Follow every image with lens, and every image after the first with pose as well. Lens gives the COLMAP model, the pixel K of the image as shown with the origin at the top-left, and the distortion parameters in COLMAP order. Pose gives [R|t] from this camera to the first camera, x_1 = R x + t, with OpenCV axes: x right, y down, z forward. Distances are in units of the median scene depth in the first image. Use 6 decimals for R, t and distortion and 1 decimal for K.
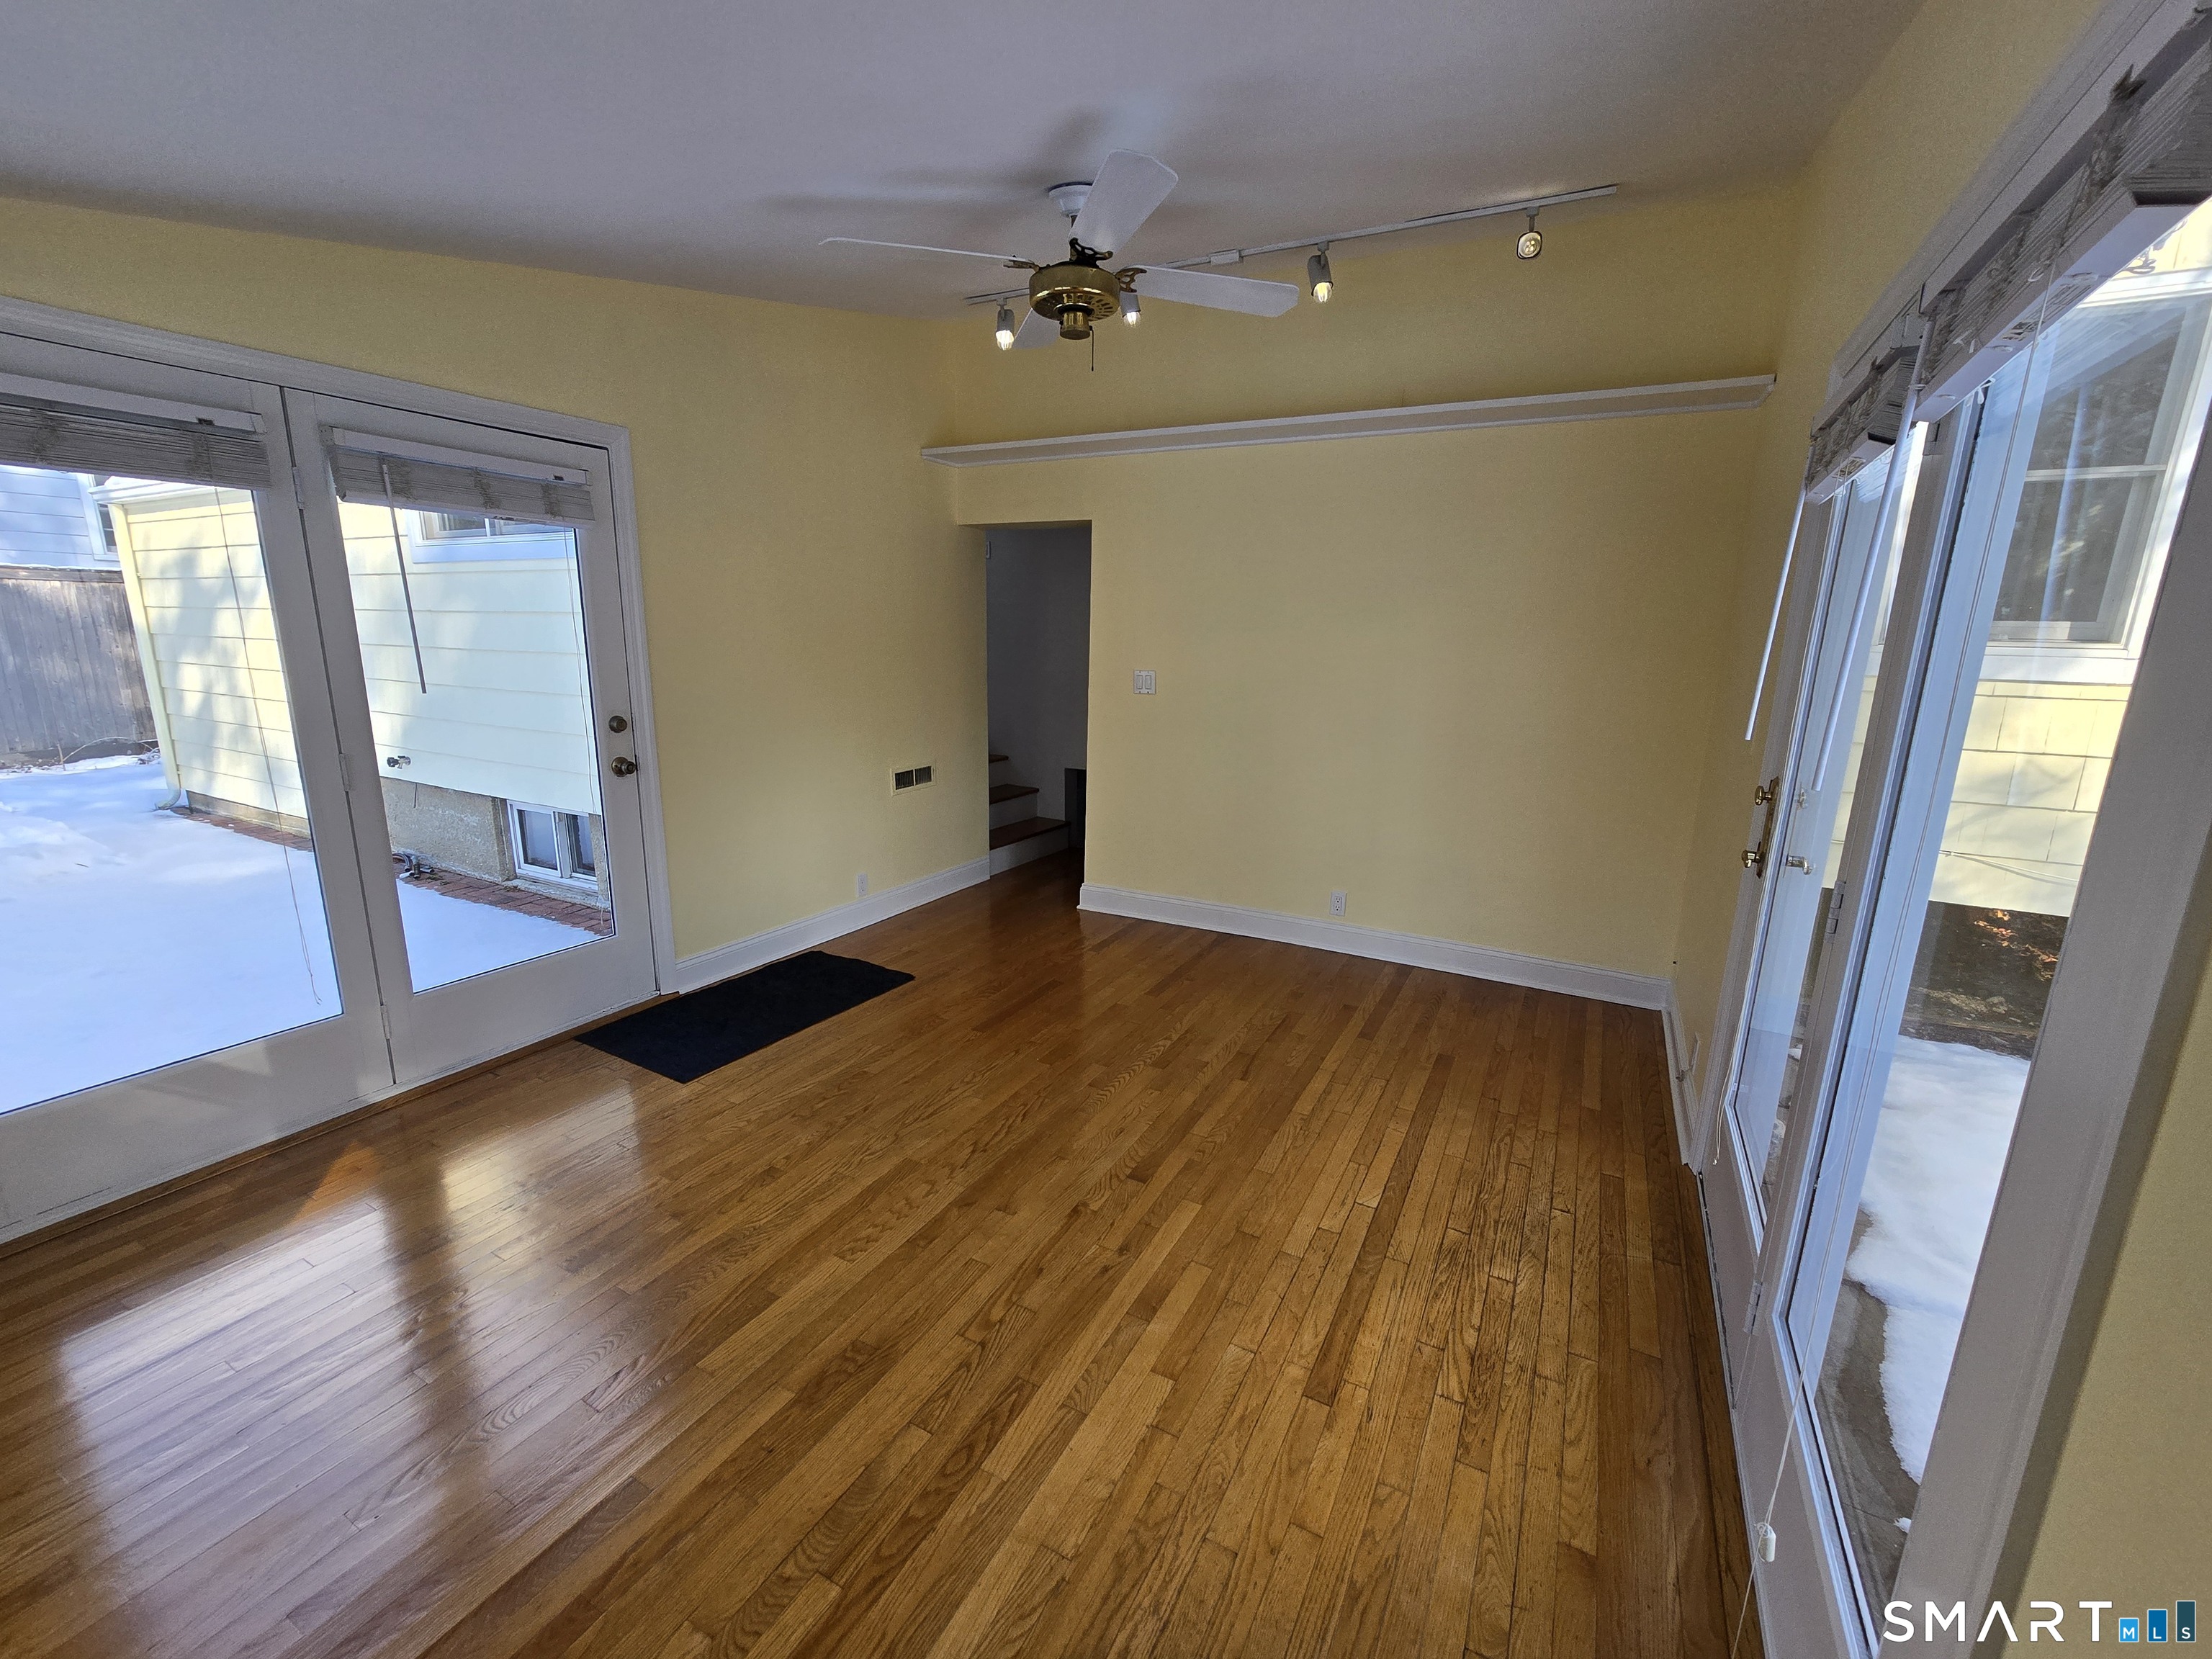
lens RADIAL K [[899.5, 0, 1106.4], [0, 899.5, 831.3], [0, 0, 1]] dist [-0.000278, 0.000395]
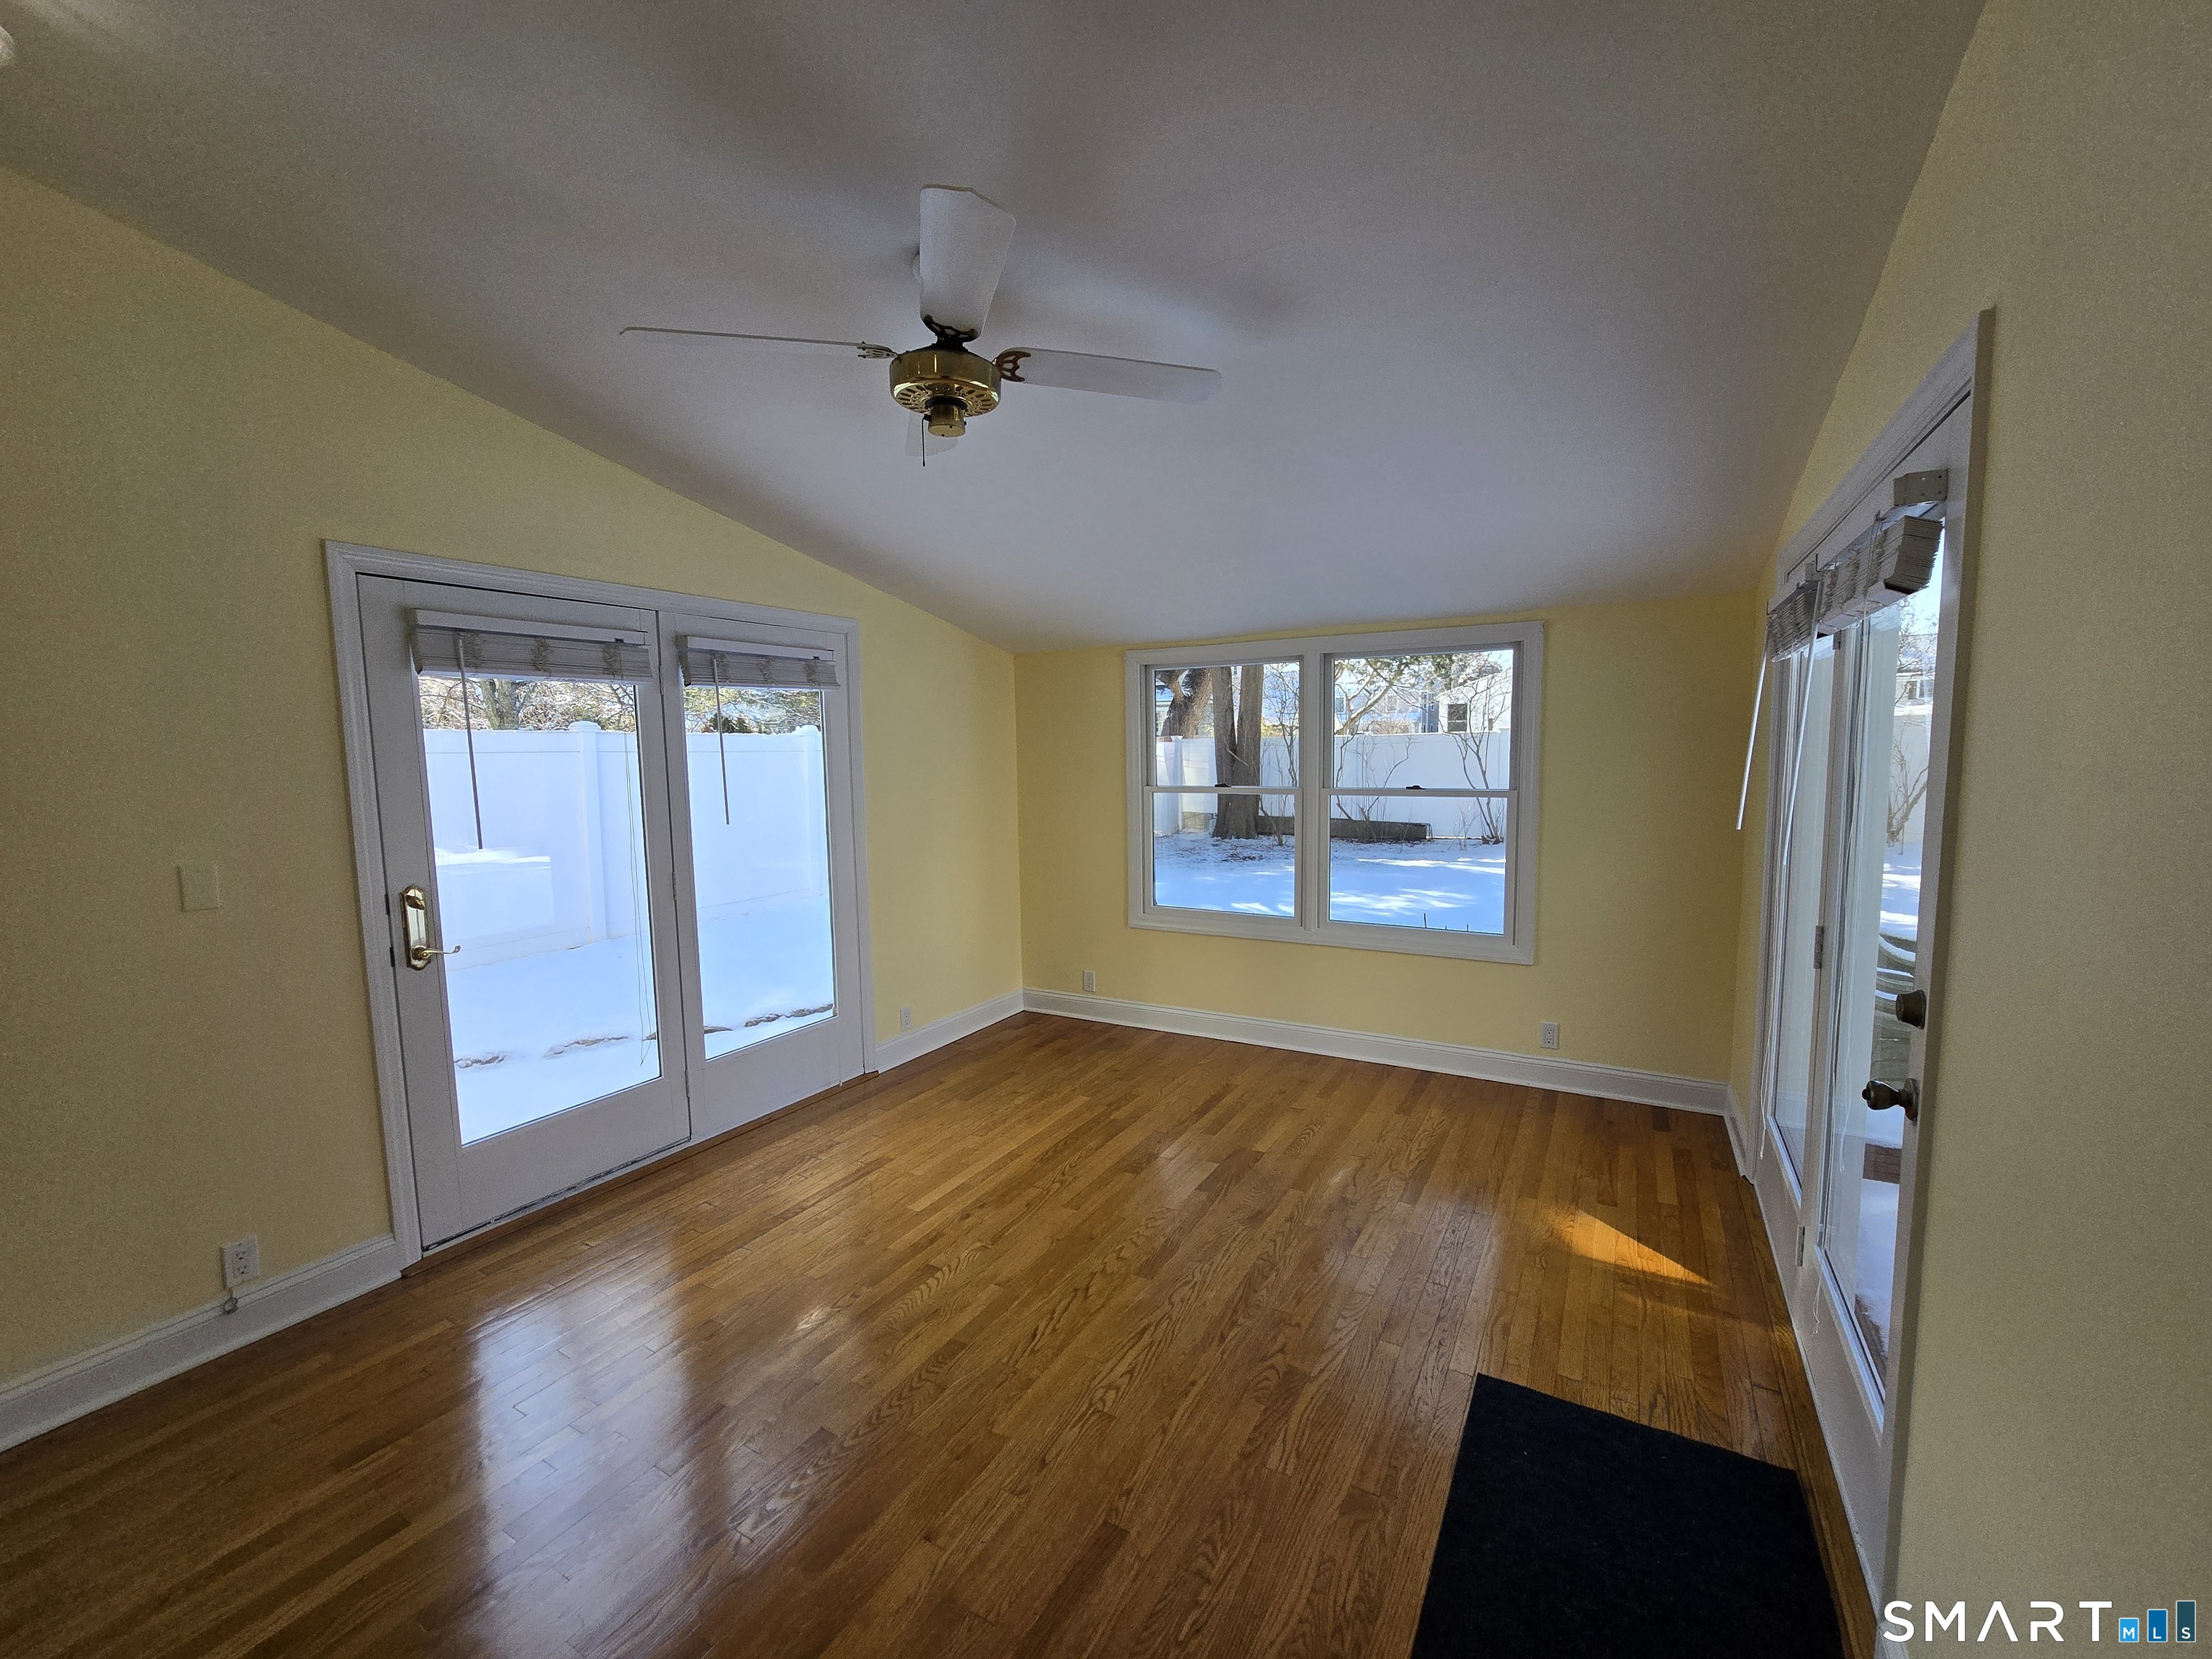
lens RADIAL K [[899.5, 0, 1107.4], [0, 899.5, 833.5], [0, 0, 1]] dist [-0.000278, 0.000395]
pose [[-0.999645, -0.009790, 0.024761, -0.224515], [-0.001518, 0.949399, 0.314069, -0.511291], [-0.026583, 0.313920, -0.949077, 2.108638]]
